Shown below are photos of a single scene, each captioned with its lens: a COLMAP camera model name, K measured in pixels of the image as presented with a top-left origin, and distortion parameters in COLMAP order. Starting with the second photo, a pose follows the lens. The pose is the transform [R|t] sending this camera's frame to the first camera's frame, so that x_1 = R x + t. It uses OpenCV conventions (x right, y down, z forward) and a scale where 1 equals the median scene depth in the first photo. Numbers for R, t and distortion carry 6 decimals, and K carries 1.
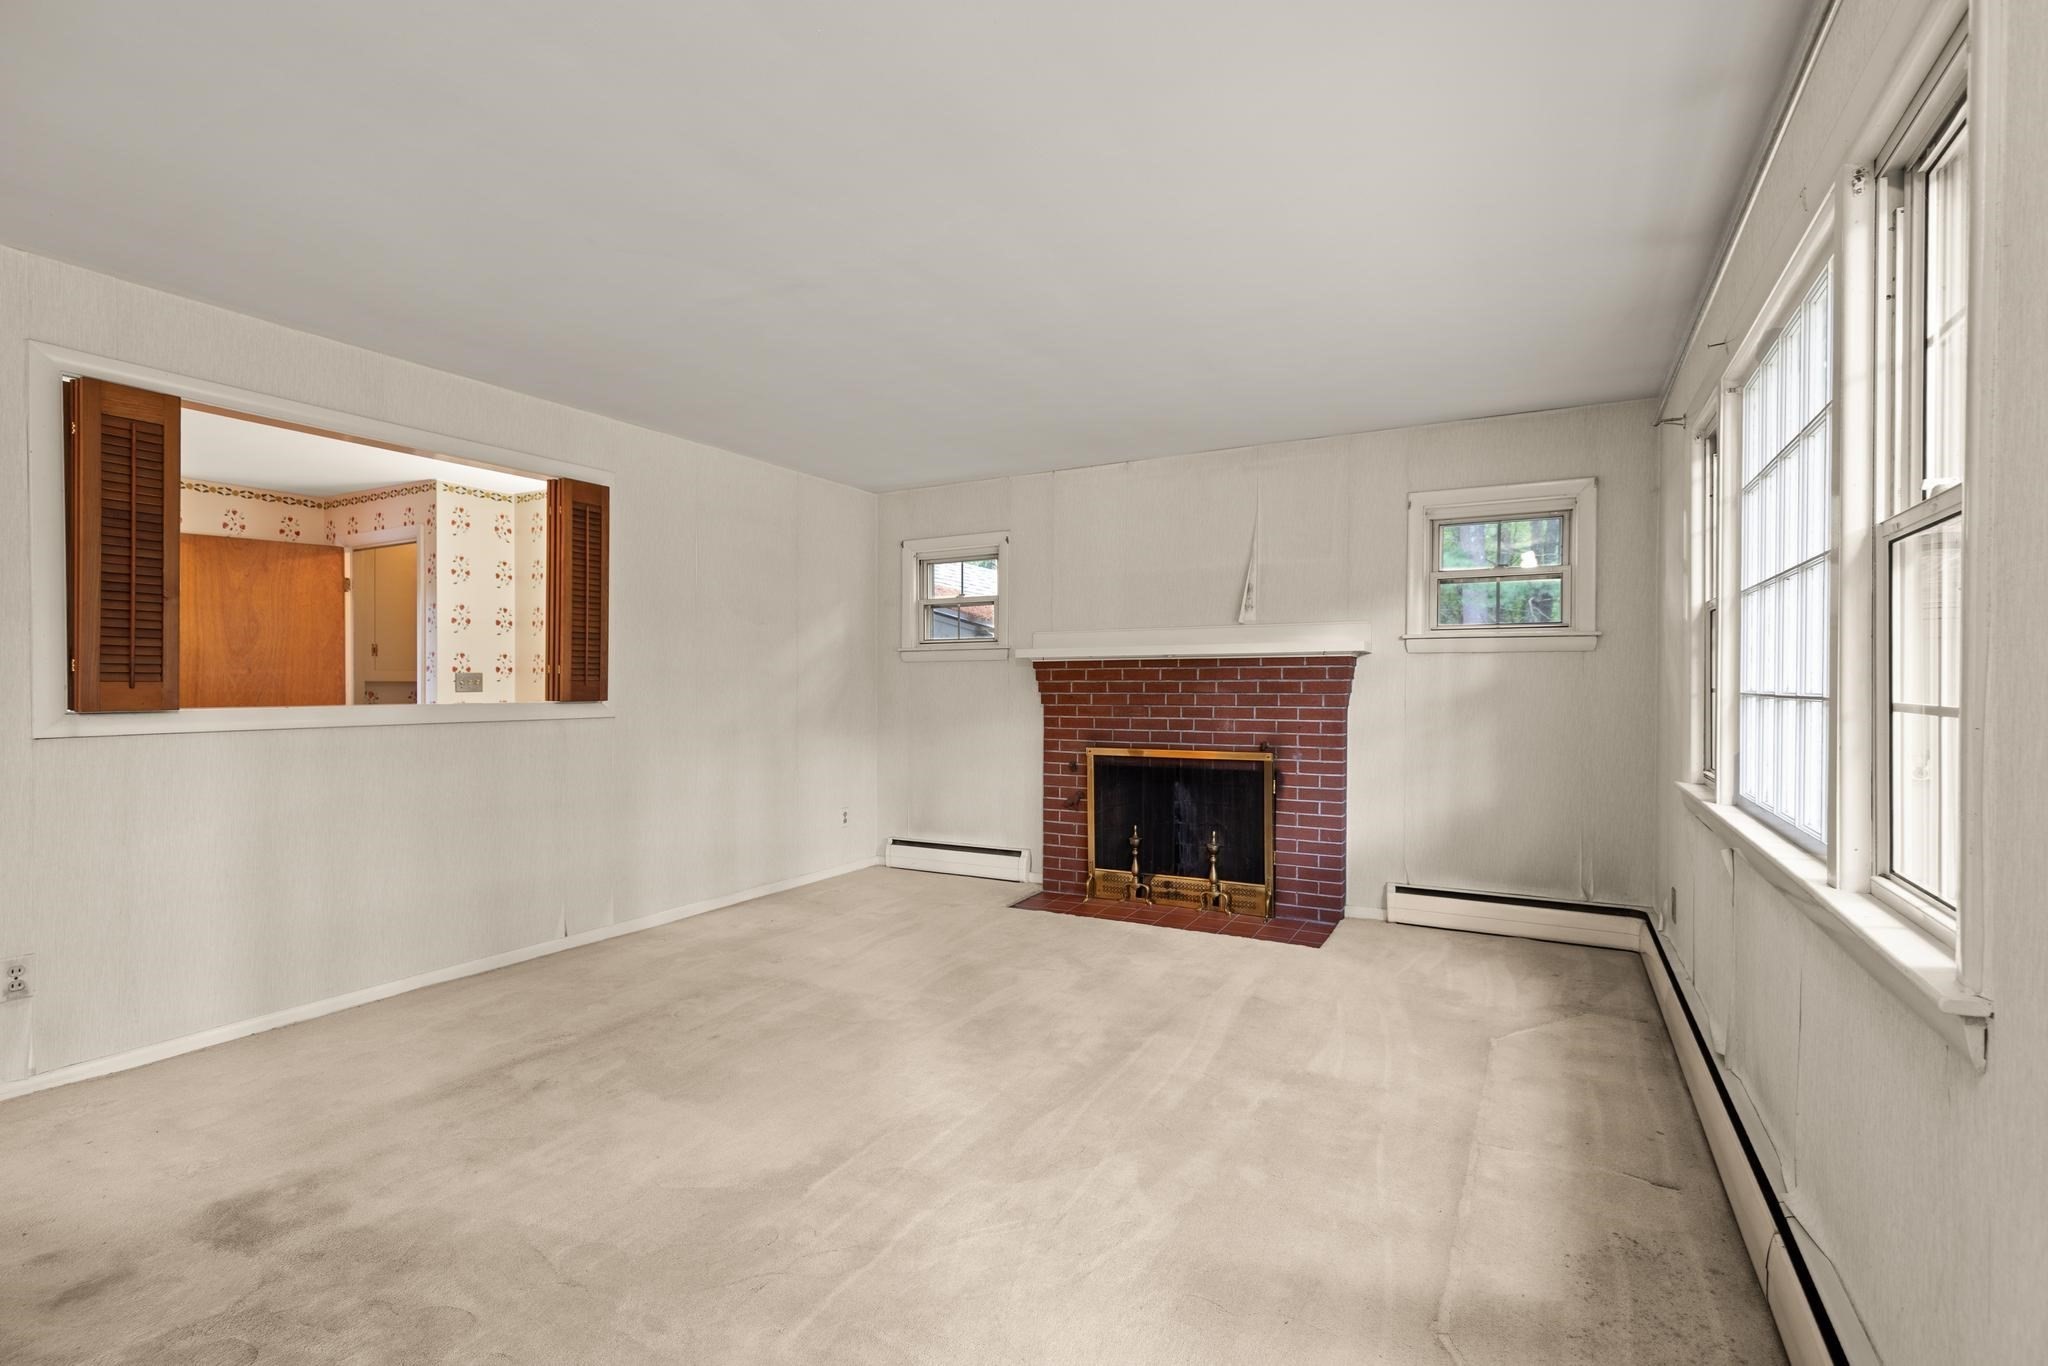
lens RADIAL K [[943.2, 0, 1026.2], [0, 943.2, 688.3], [0, 0, 1]] dist [0.001691, 0.000005]
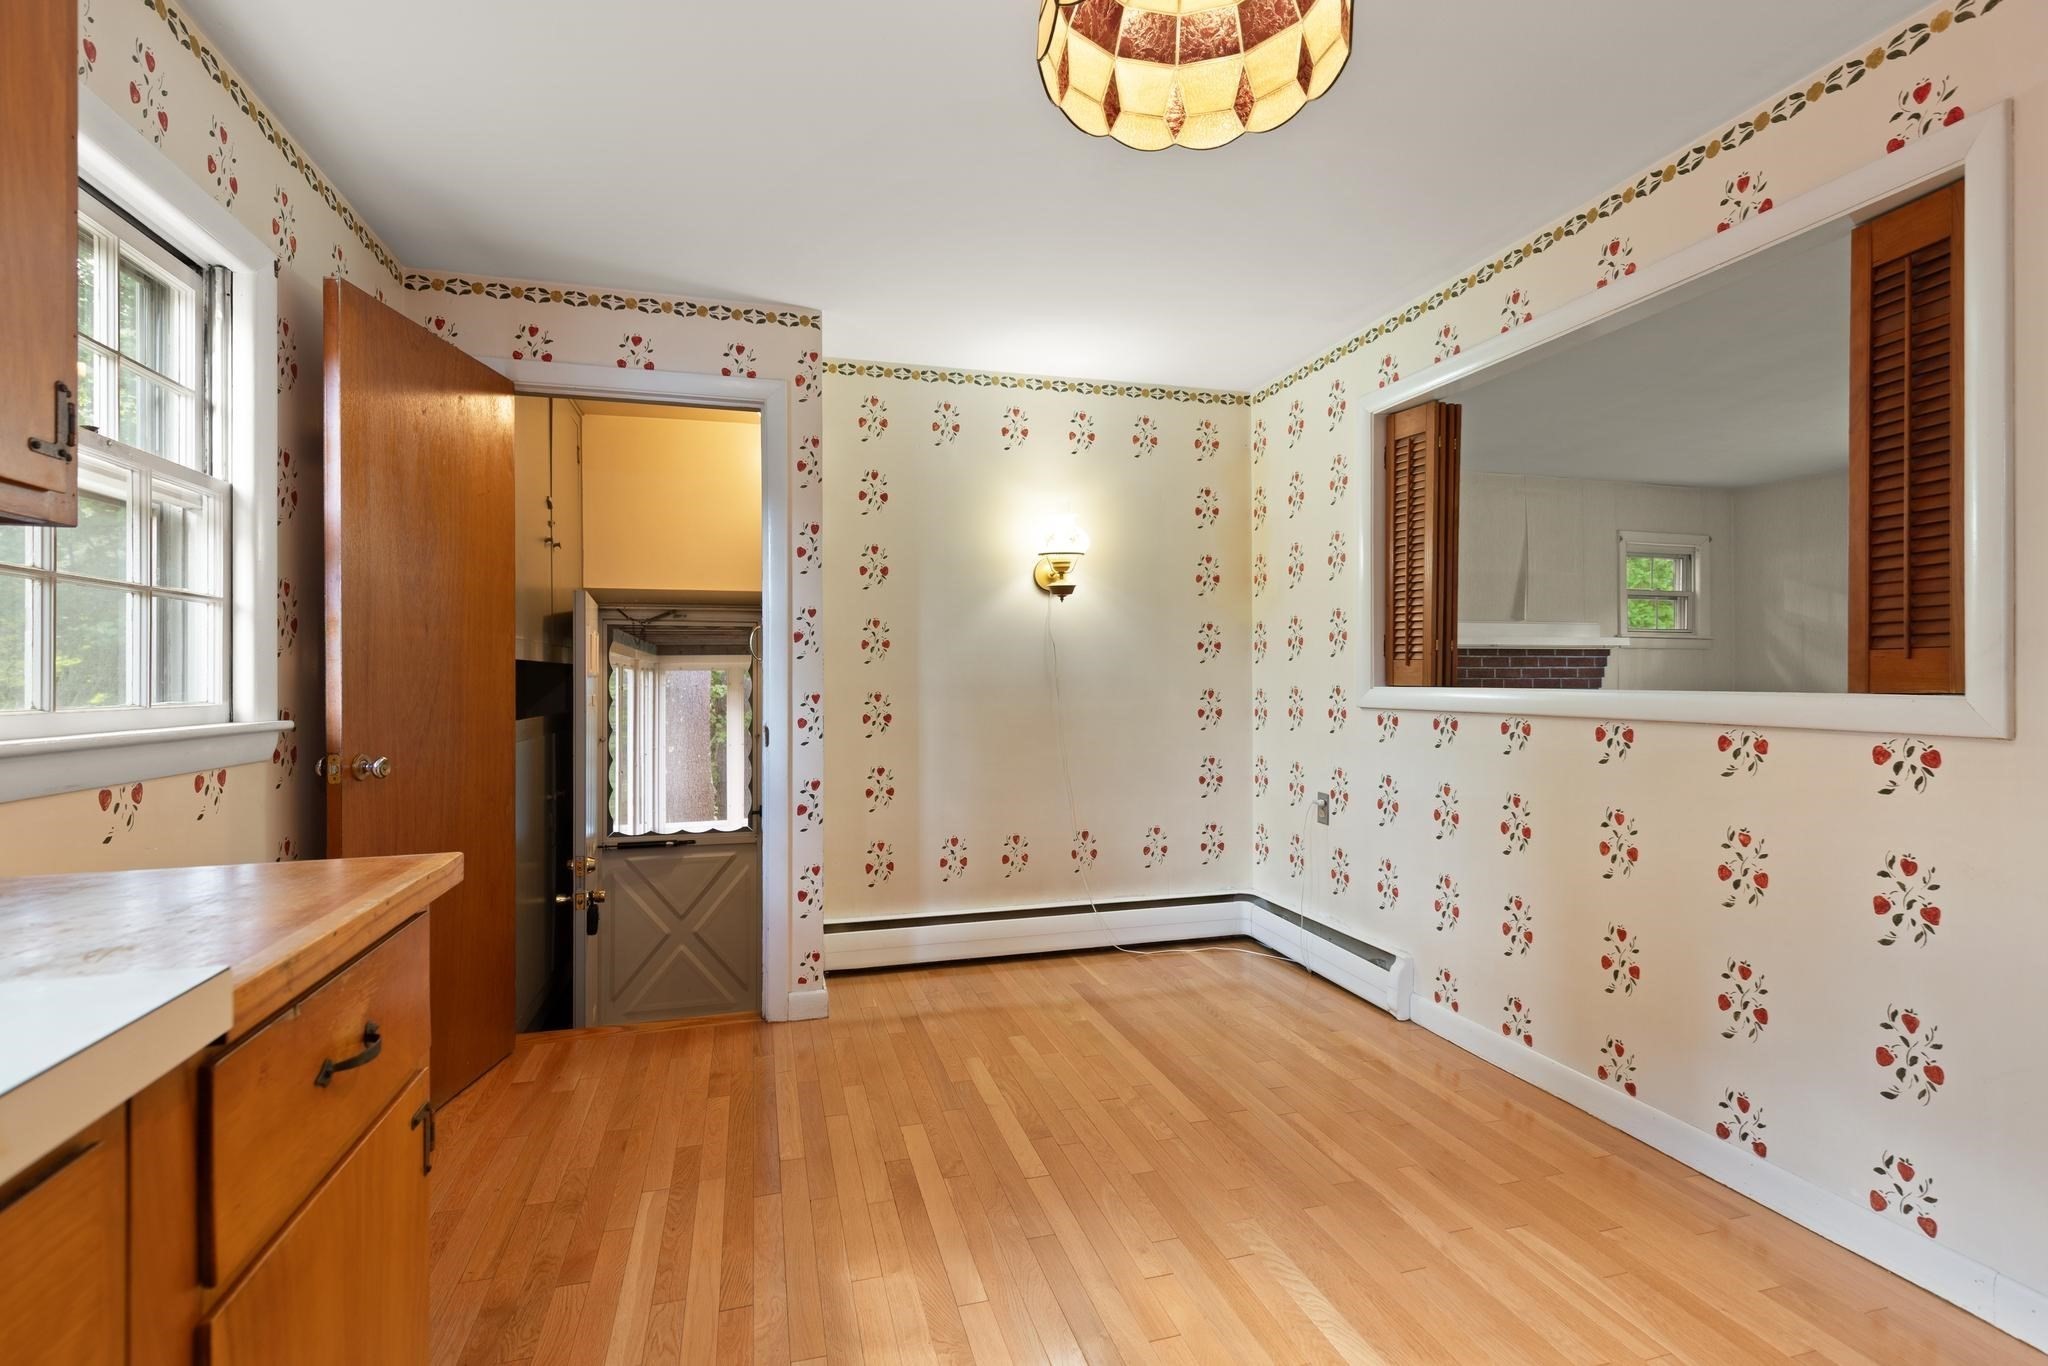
lens RADIAL K [[970.4, 0, 1026.4], [0, 970.4, 679.1], [0, 0, 1]] dist [0.004284, 0.000665]
pose [[0.709037, -0.000998, 0.705171, -1.104528], [0.003794, 0.999990, -0.002399, 0.007397], [-0.705161, 0.004376, 0.709034, 0.565750]]
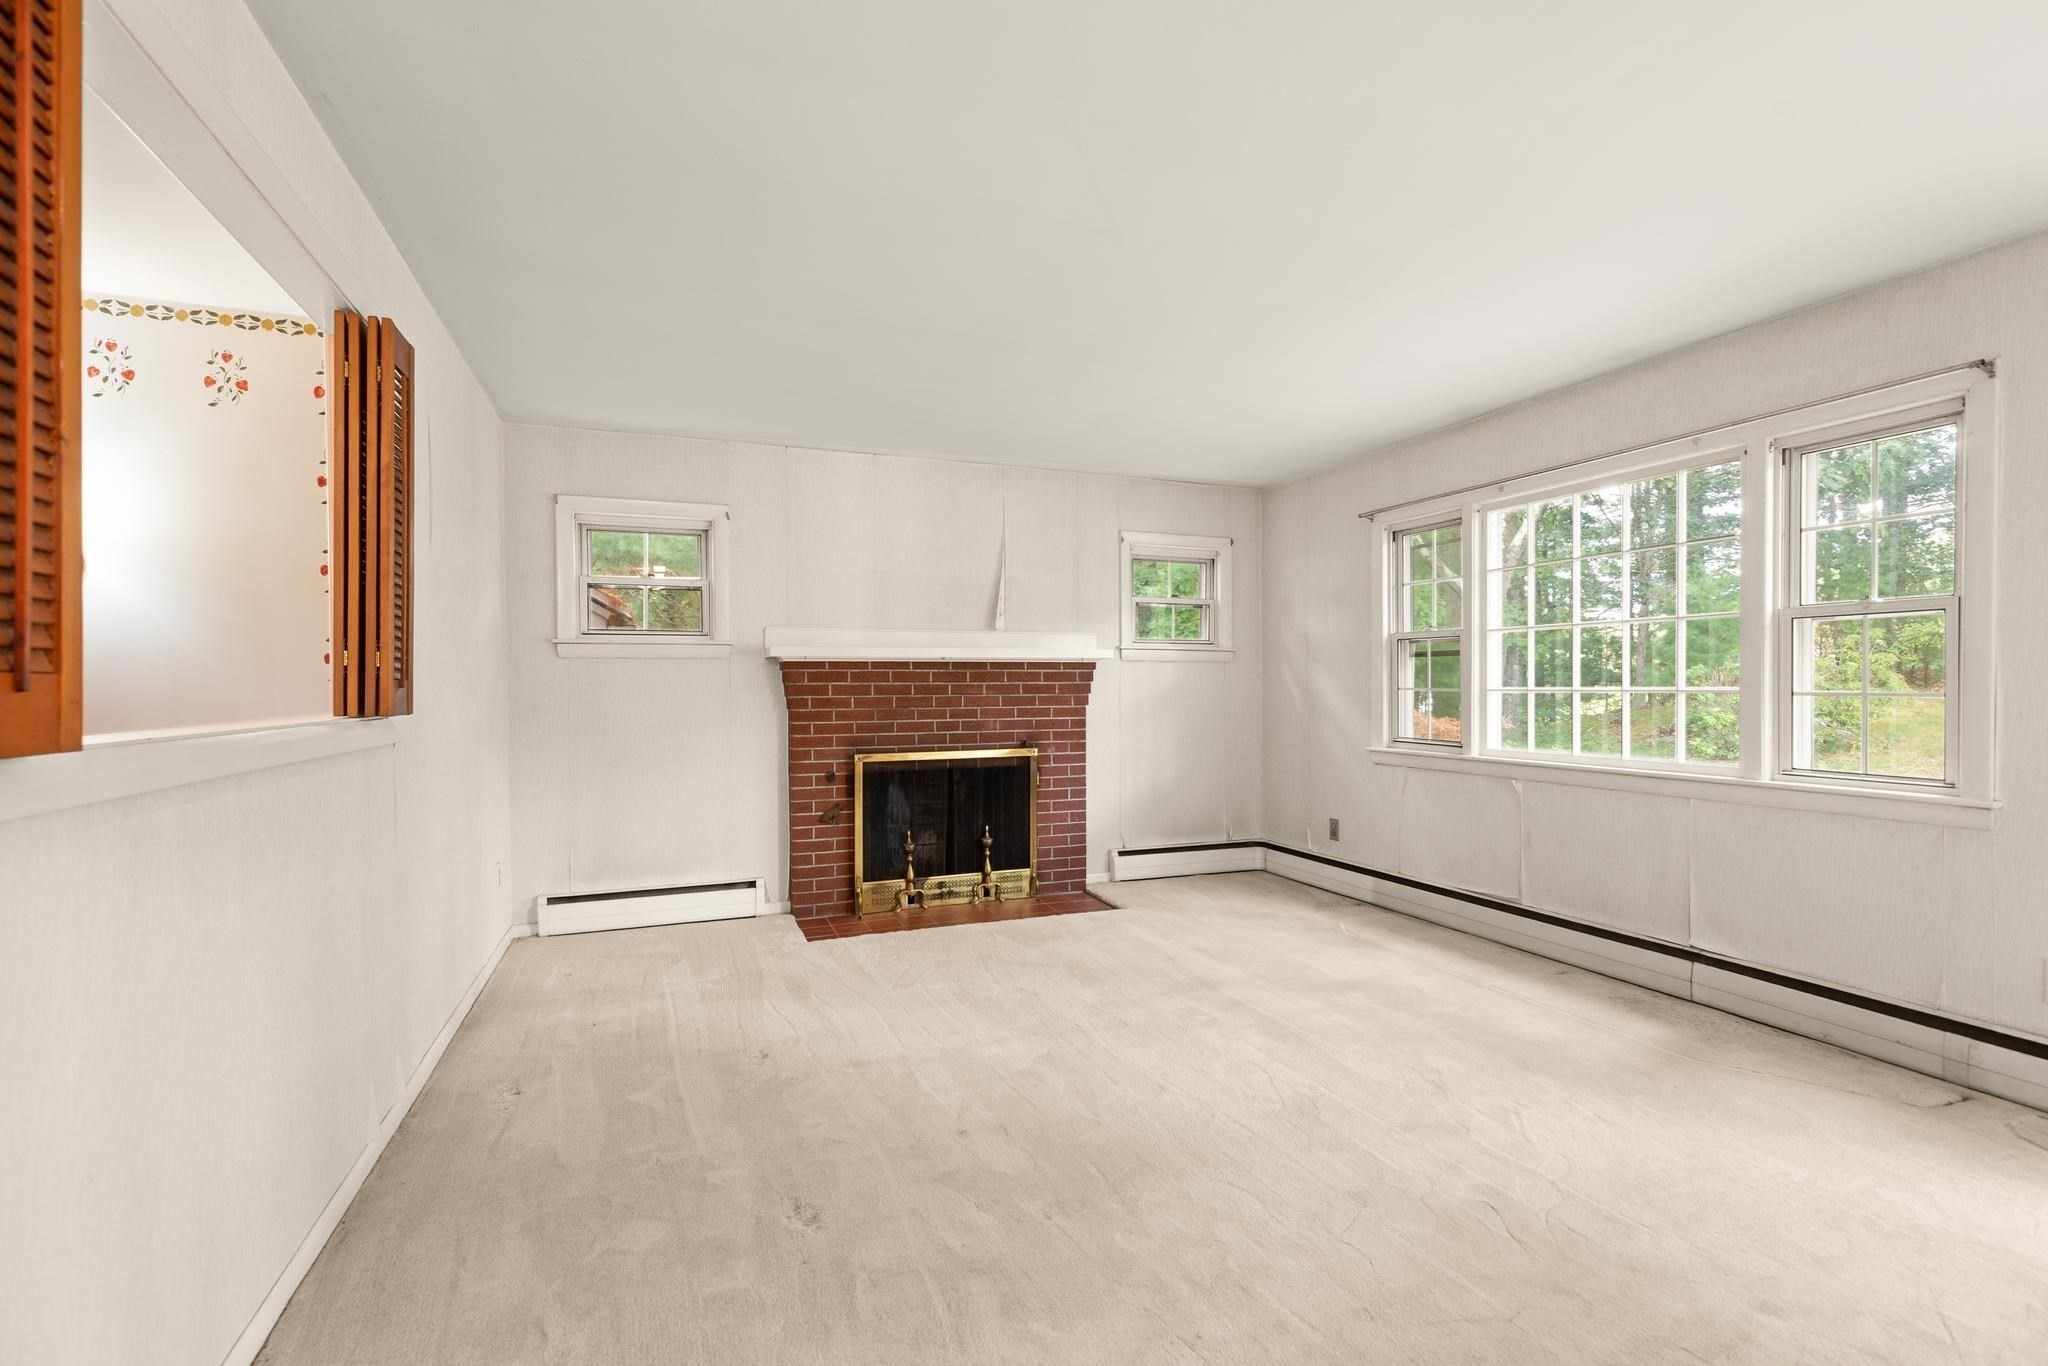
lens RADIAL K [[946.2, 0, 1027.5], [0, 946.2, 694.3], [0, 0, 1]] dist [0.014409, 0.000166]
pose [[0.634666, -0.007452, 0.772750, -0.580251], [0.006390, 0.999970, 0.004395, 0.000221], [-0.772760, 0.002148, 0.634695, 0.290316]]
